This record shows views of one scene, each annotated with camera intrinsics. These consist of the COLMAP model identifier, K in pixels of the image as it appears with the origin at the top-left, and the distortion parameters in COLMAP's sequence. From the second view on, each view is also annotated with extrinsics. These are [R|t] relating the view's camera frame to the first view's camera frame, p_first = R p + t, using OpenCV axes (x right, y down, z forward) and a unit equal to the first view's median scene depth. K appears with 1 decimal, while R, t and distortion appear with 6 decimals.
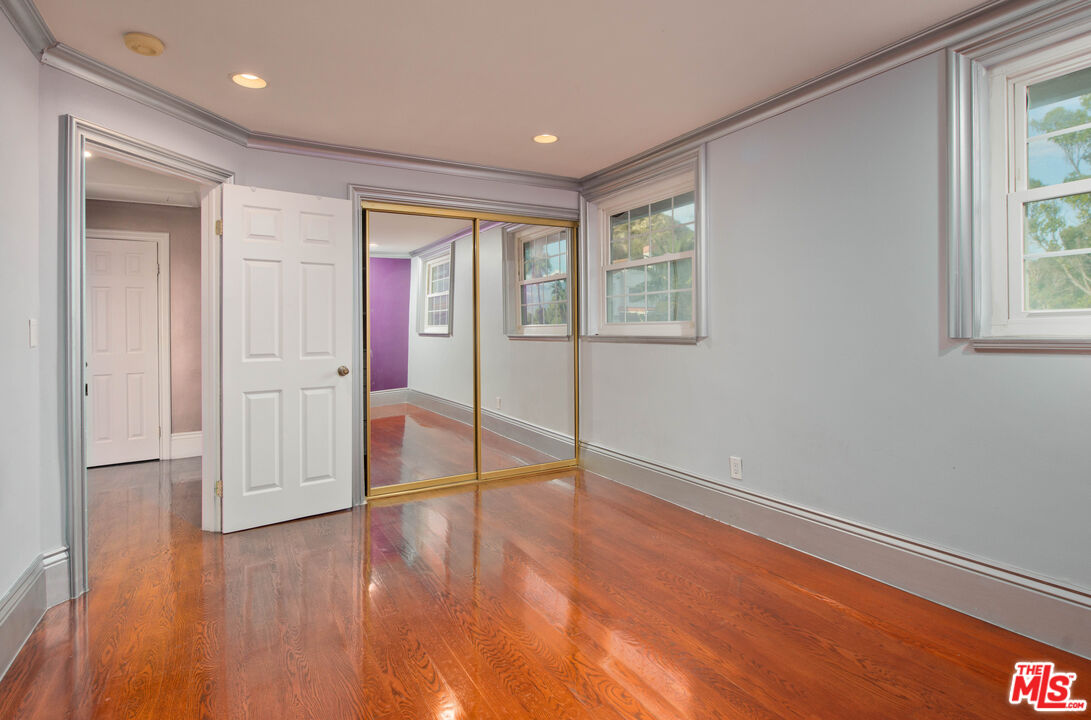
lens RADIAL K [[559.1, 0, 543.9], [0, 559.1, 327.2], [0, 0, 1]] dist [-0.001251, -0.000039]
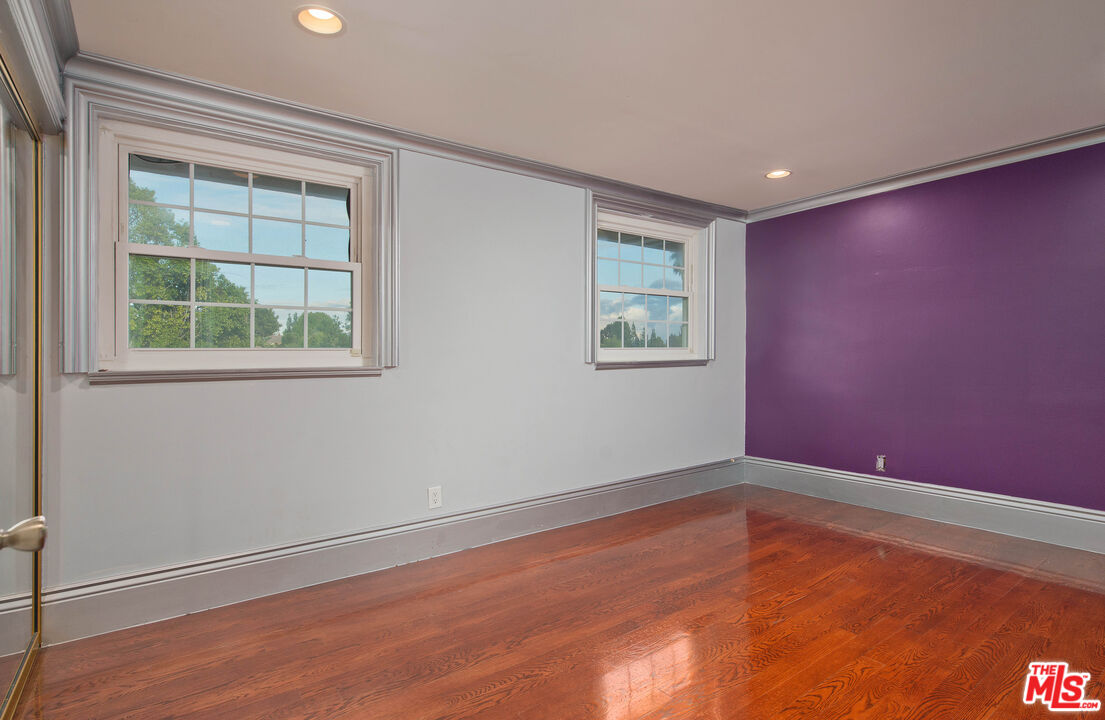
lens RADIAL K [[541.6, 0, 552.5], [0, 541.6, 360.0], [0, 0, 1]] dist [0.000637, 0.000316]
pose [[-0.100603, 0.002167, 0.994924, -0.666955], [0.001931, 0.999996, -0.001983, 0.012540], [-0.994925, 0.001722, -0.100607, 0.934021]]
